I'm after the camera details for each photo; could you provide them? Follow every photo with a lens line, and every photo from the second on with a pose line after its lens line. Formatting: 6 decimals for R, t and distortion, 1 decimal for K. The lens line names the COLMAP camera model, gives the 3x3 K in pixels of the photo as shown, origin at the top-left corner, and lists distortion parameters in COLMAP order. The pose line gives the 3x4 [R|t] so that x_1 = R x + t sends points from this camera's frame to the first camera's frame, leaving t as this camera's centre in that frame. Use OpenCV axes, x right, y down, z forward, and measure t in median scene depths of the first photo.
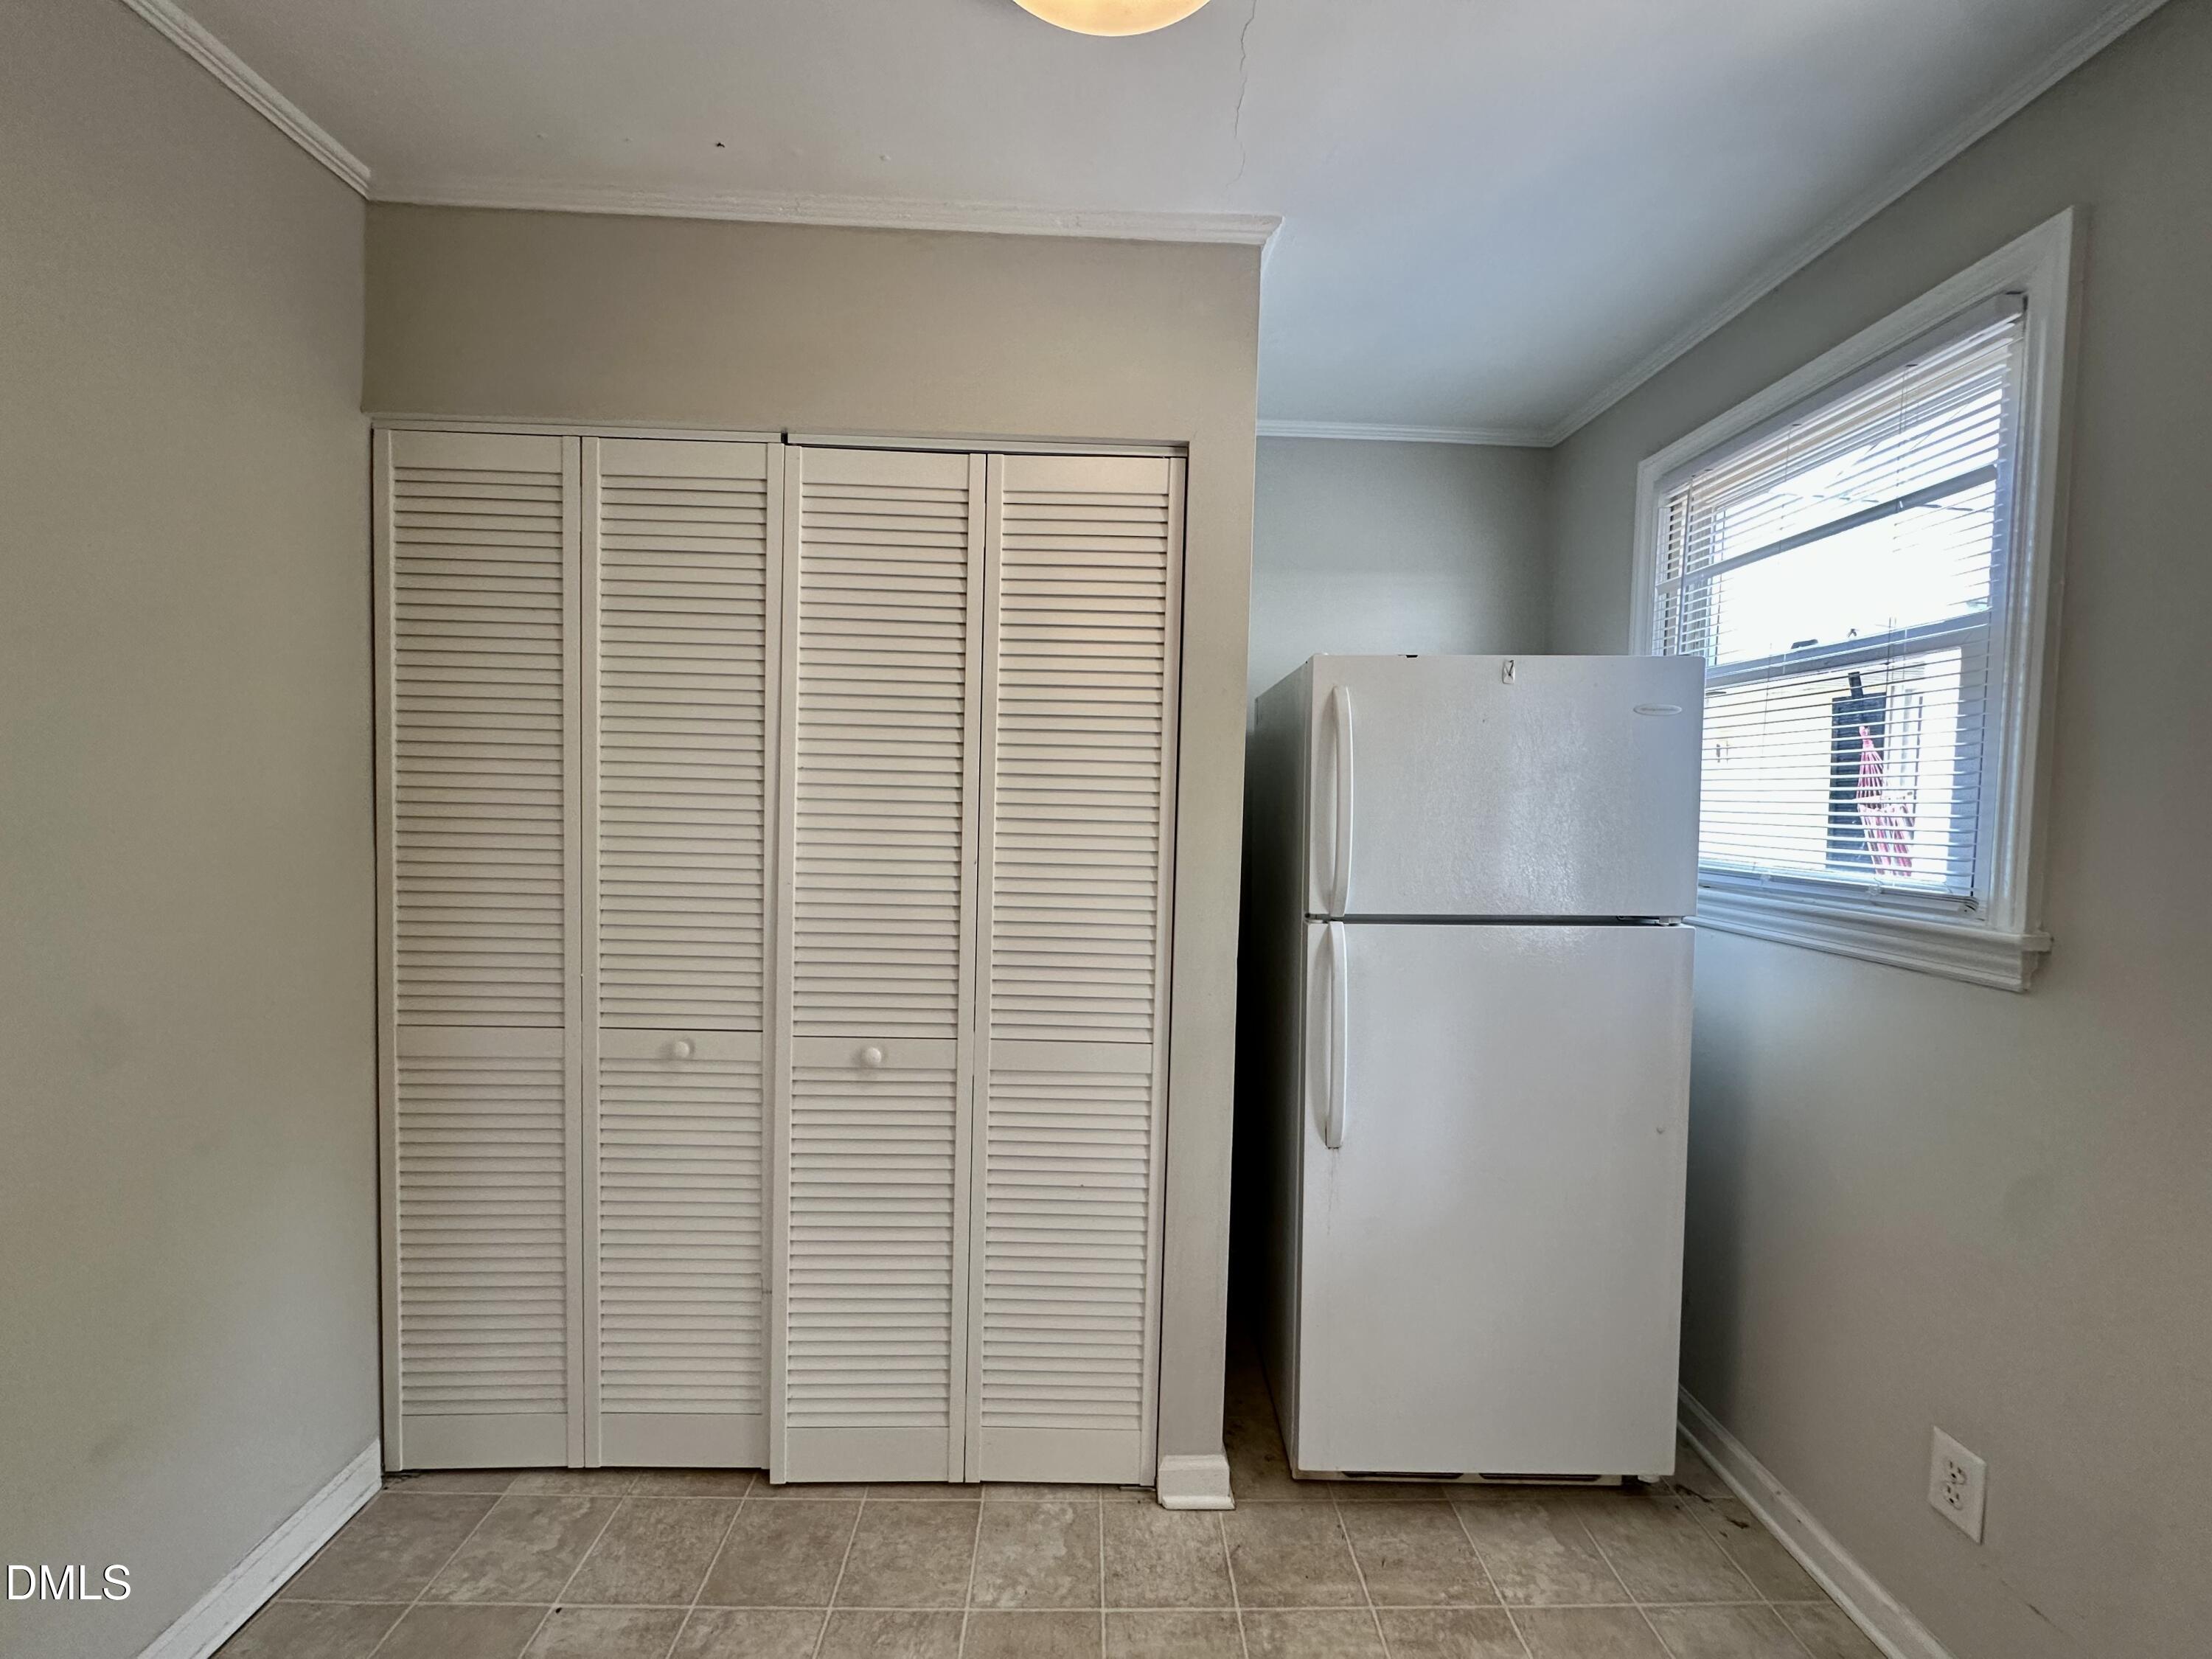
lens RADIAL K [[882.9, 0, 1106.0], [0, 882.9, 829.5], [0, 0, 1]] dist [-0.002049, -0.000073]
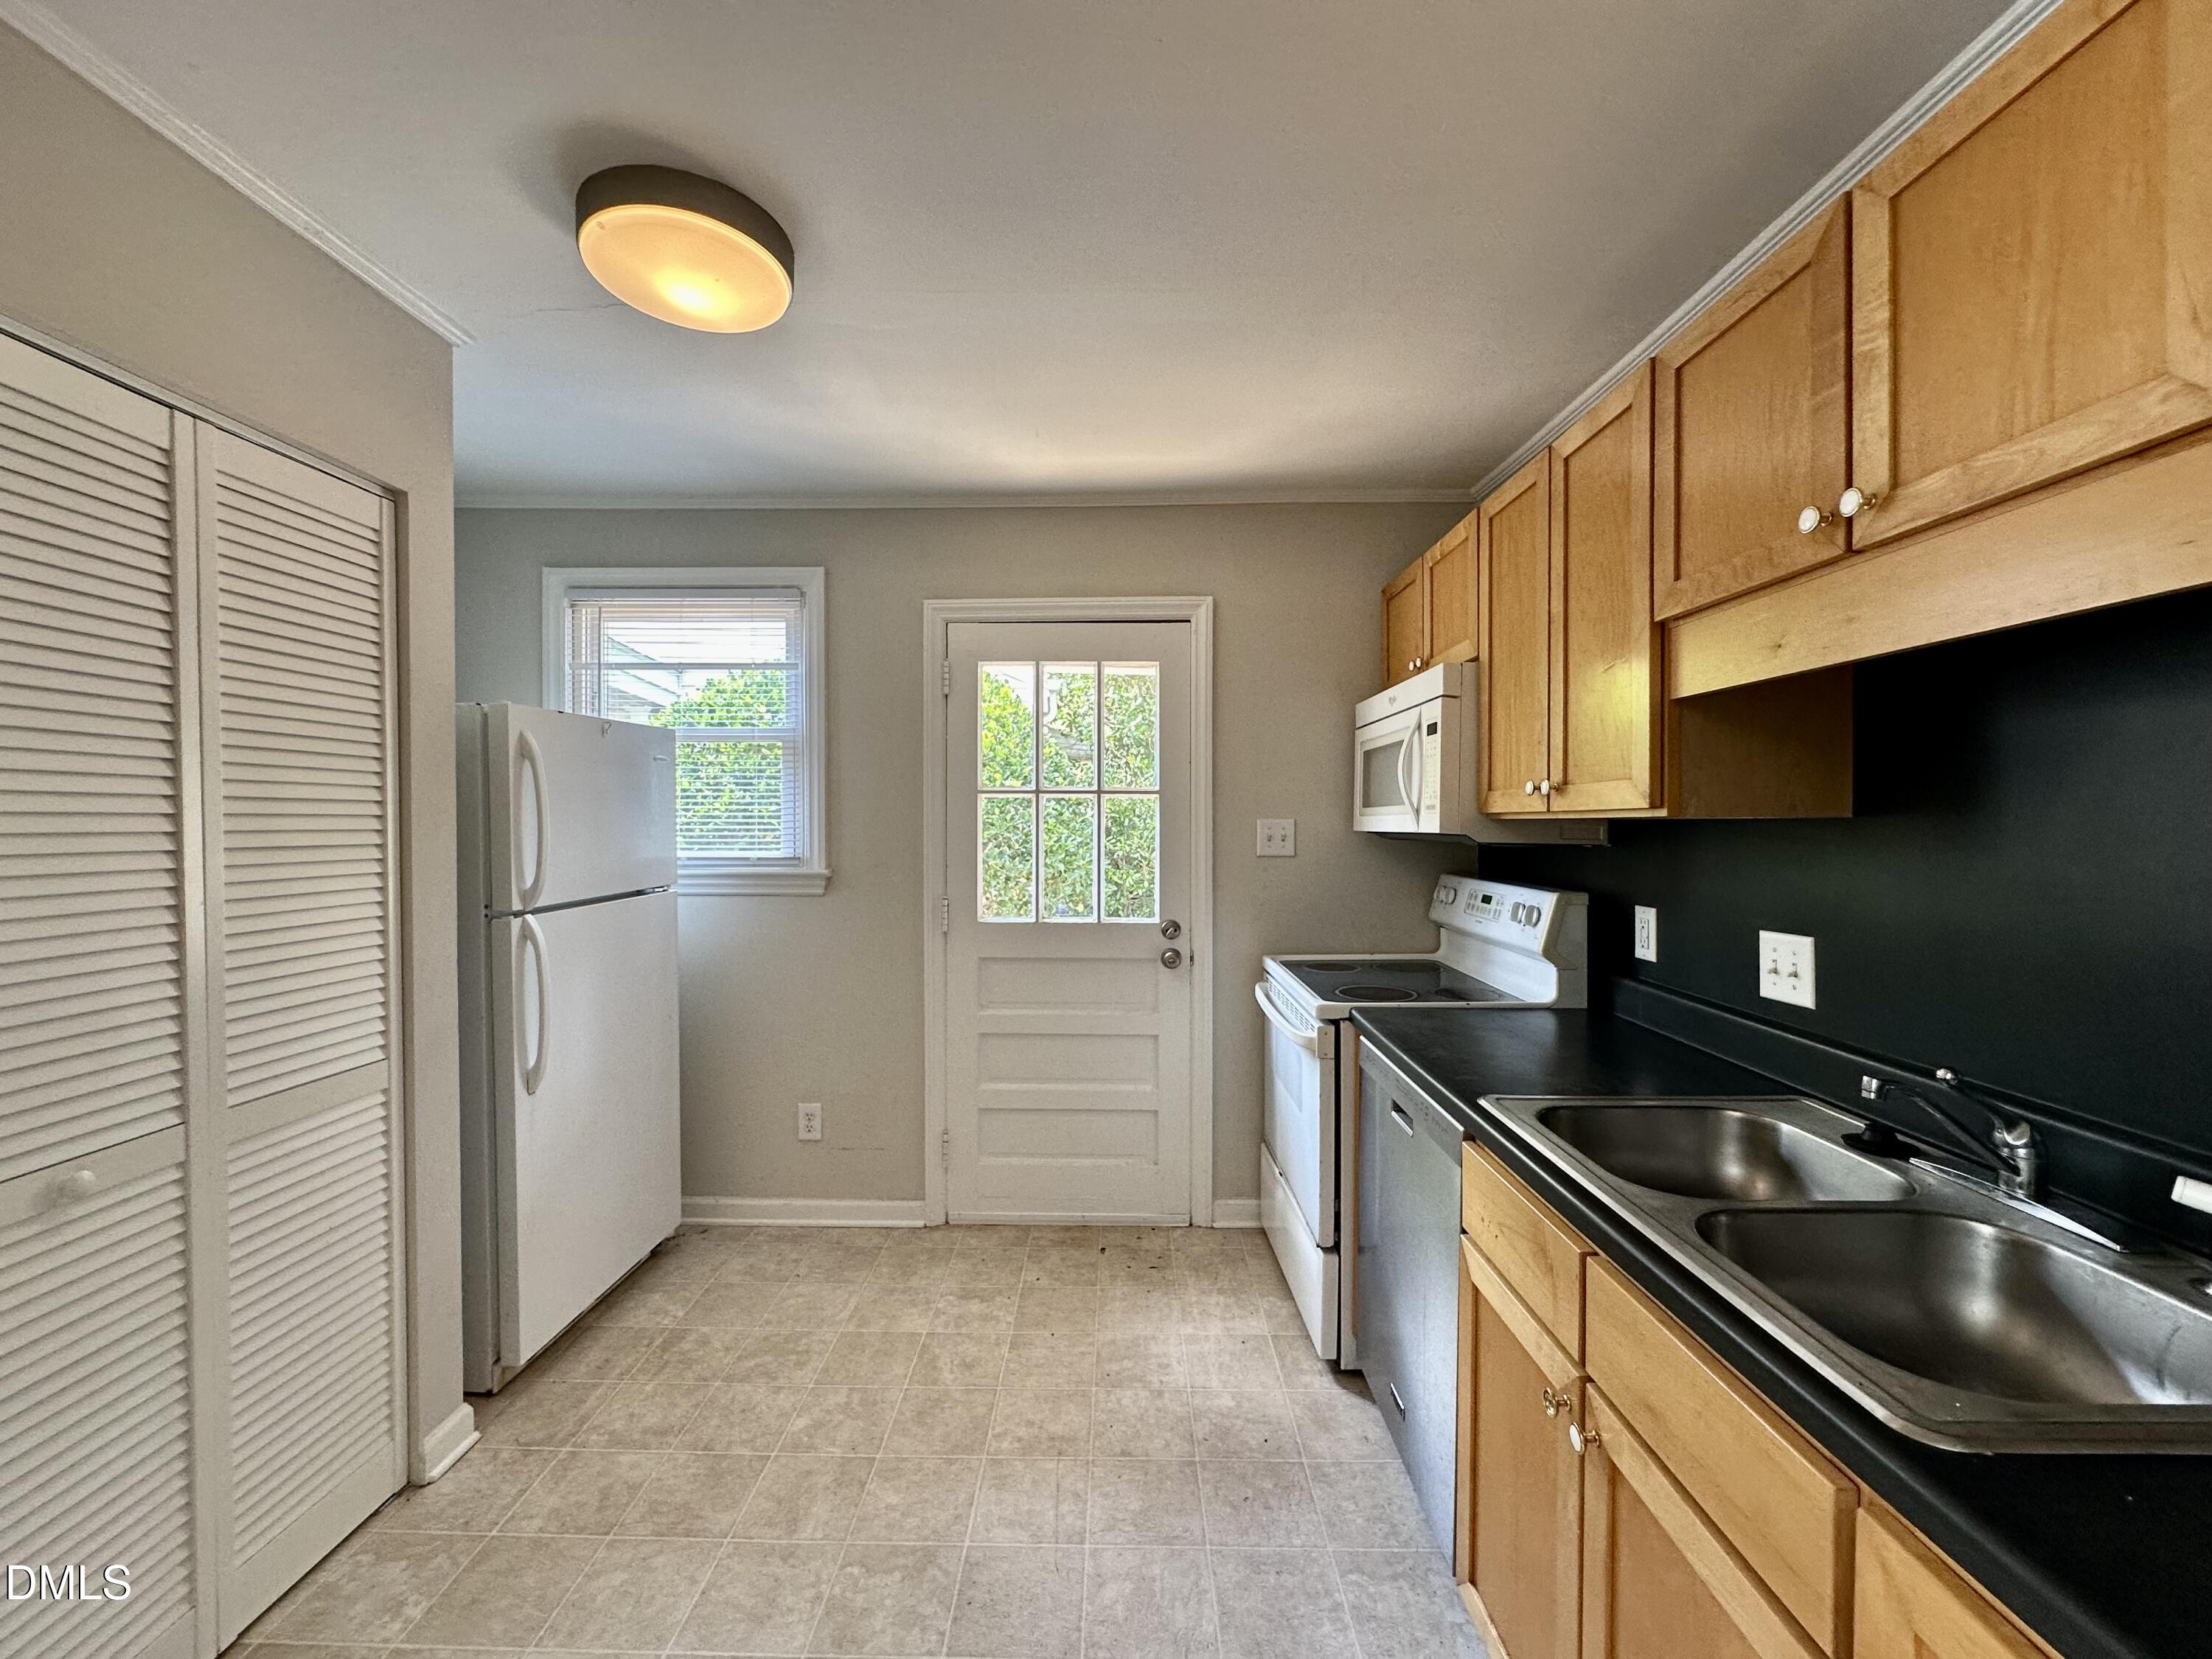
lens RADIAL K [[882.9, 0, 1106.0], [0, 882.9, 829.5], [0, 0, 1]] dist [-0.002049, -0.000073]
pose [[0.037699, -0.033493, 0.998728, -0.955517], [0.038281, 0.998753, 0.032049, -0.026952], [-0.998556, 0.037024, 0.038935, 0.113223]]
